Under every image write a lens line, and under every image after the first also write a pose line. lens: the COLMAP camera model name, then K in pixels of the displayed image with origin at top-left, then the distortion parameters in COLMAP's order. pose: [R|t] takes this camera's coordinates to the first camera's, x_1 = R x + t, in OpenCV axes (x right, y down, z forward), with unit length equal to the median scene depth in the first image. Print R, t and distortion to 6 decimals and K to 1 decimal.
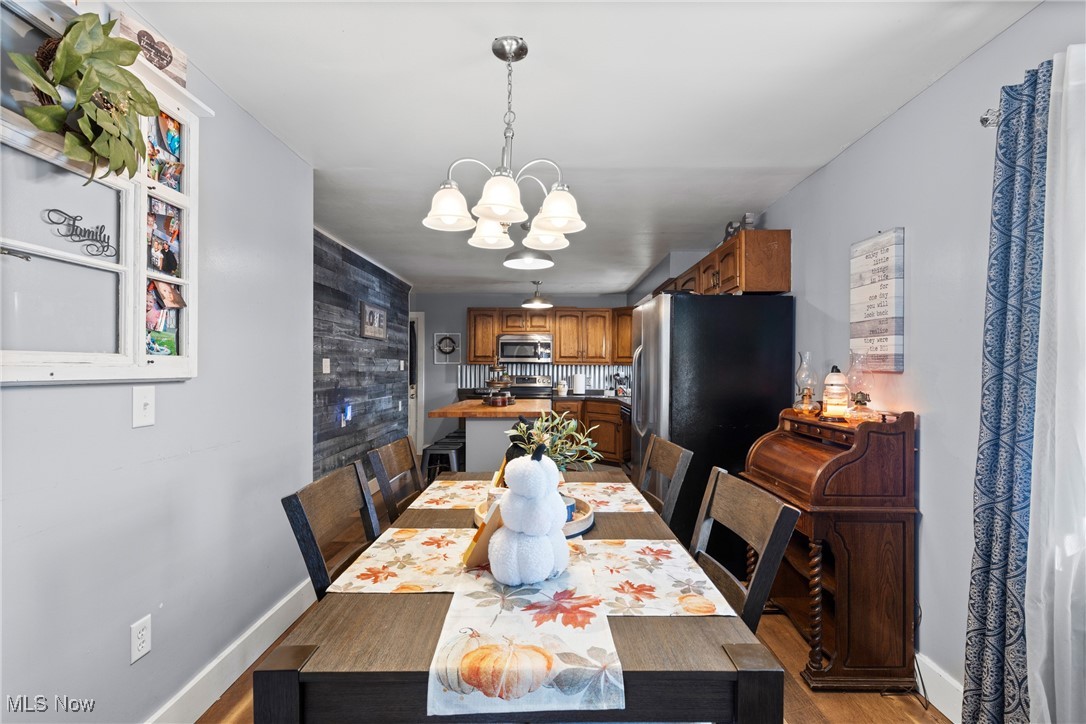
lens RADIAL K [[491.0, 0, 544.3], [0, 491.0, 363.5], [0, 0, 1]] dist [0.006678, 0.000487]
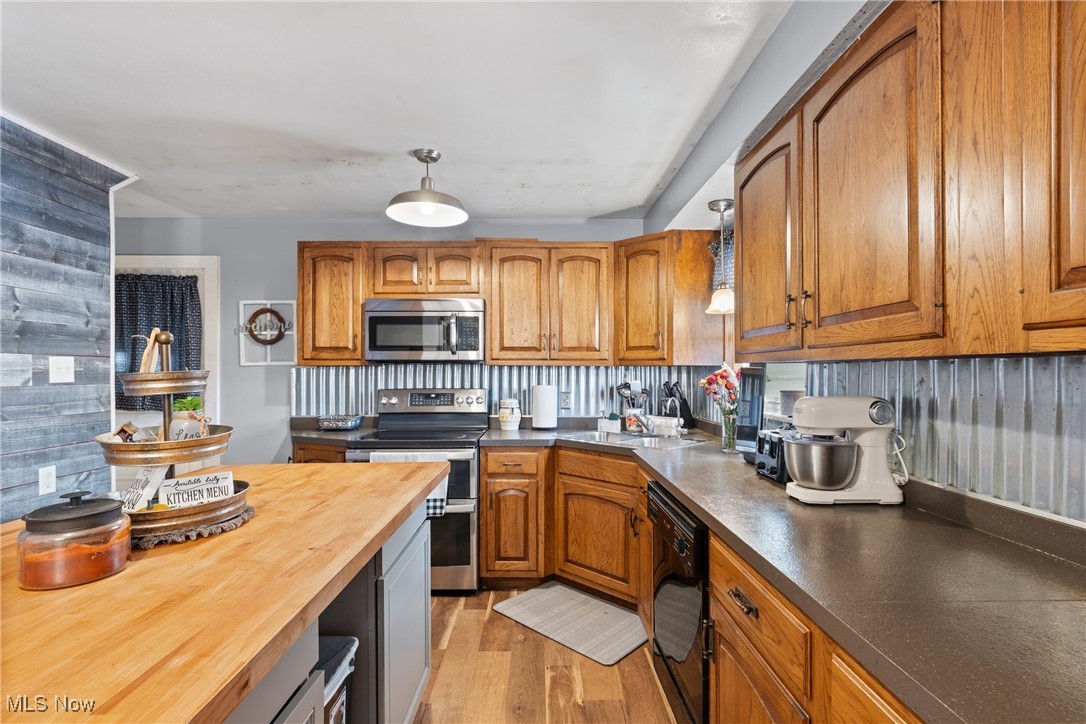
lens RADIAL K [[514.9, 0, 541.6], [0, 514.9, 369.8], [0, 0, 1]] dist [0.012404, -0.000256]
pose [[0.999815, -0.005507, 0.018429, 0.059975], [0.005557, 0.999981, -0.002625, 0.008093], [-0.018414, 0.002727, 0.999827, 0.512468]]
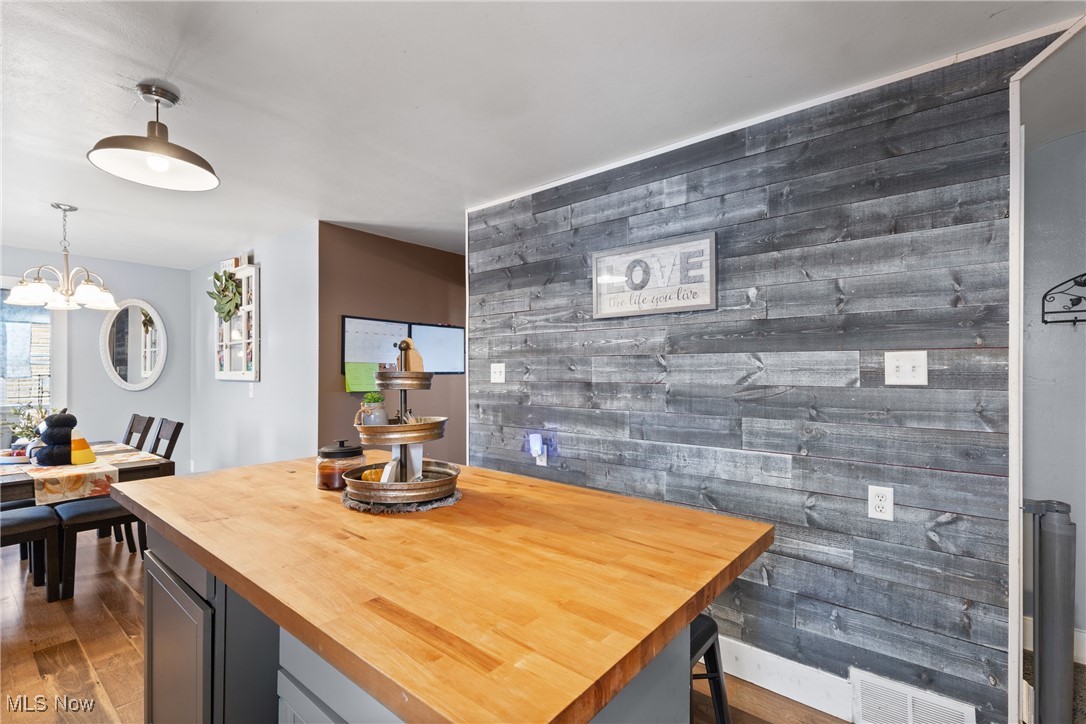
lens RADIAL K [[491.0, 0, 547.2], [0, 491.0, 369.3], [0, 0, 1]] dist [0.006678, 0.000487]
pose [[-0.620541, -0.003392, -0.784166, 0.061753], [-0.002053, 0.999994, -0.002702, 0.006999], [0.784171, -0.000067, -0.620545, 0.869062]]
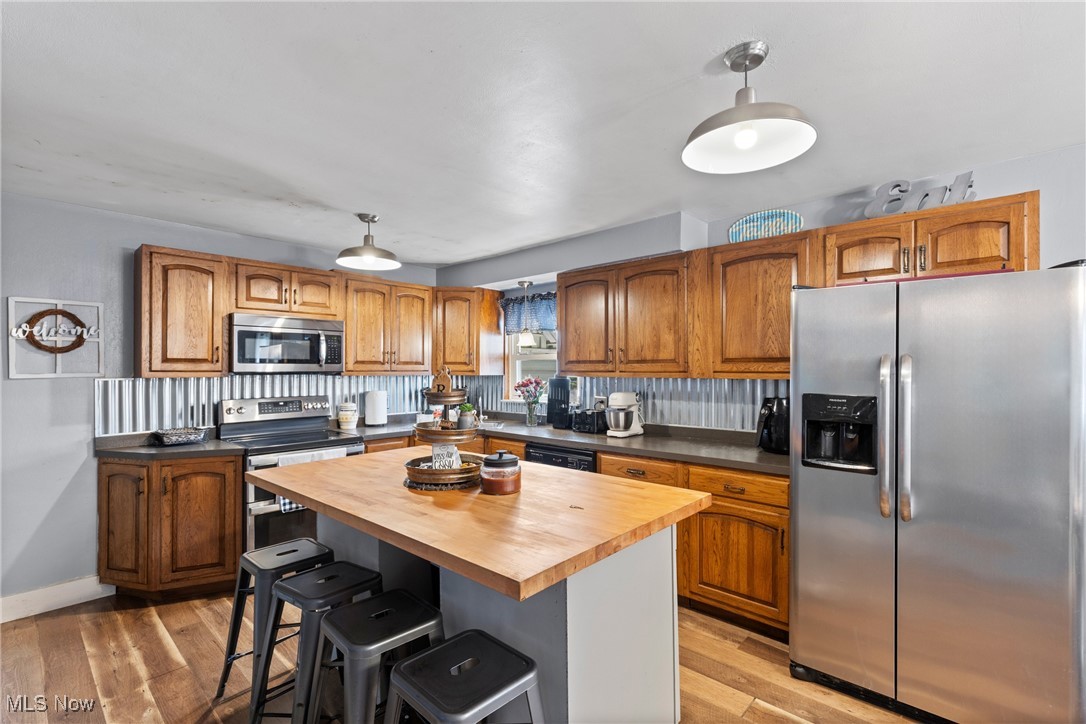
lens RADIAL K [[491.0, 0, 543.6], [0, 491.0, 366.8], [0, 0, 1]] dist [0.006678, 0.000487]
pose [[0.668923, -0.001261, 0.743331, -0.240455], [0.004471, 0.999987, -0.002327, -0.005474], [-0.743318, 0.004880, 0.668920, 0.455857]]
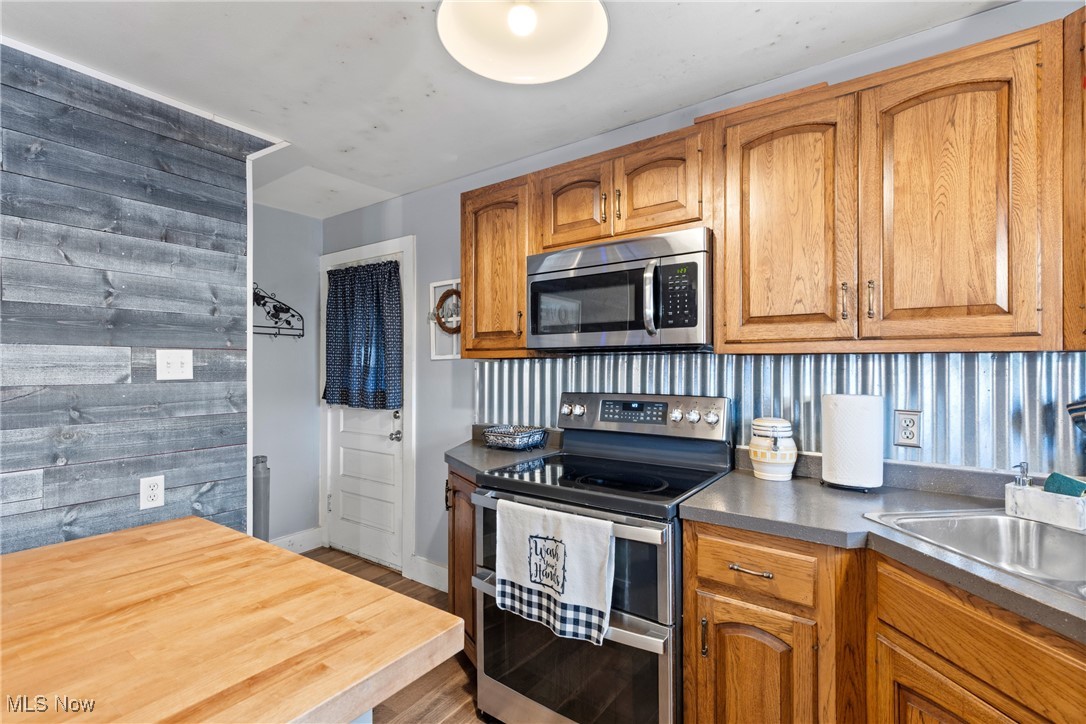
lens RADIAL K [[491.0, 0, 543.5], [0, 491.0, 362.8], [0, 0, 1]] dist [0.006678, 0.000487]
pose [[0.824105, -0.011262, -0.566325, 0.084084], [0.006804, 0.999927, -0.009984, 0.008576], [0.566396, 0.004375, 0.824122, 0.744789]]
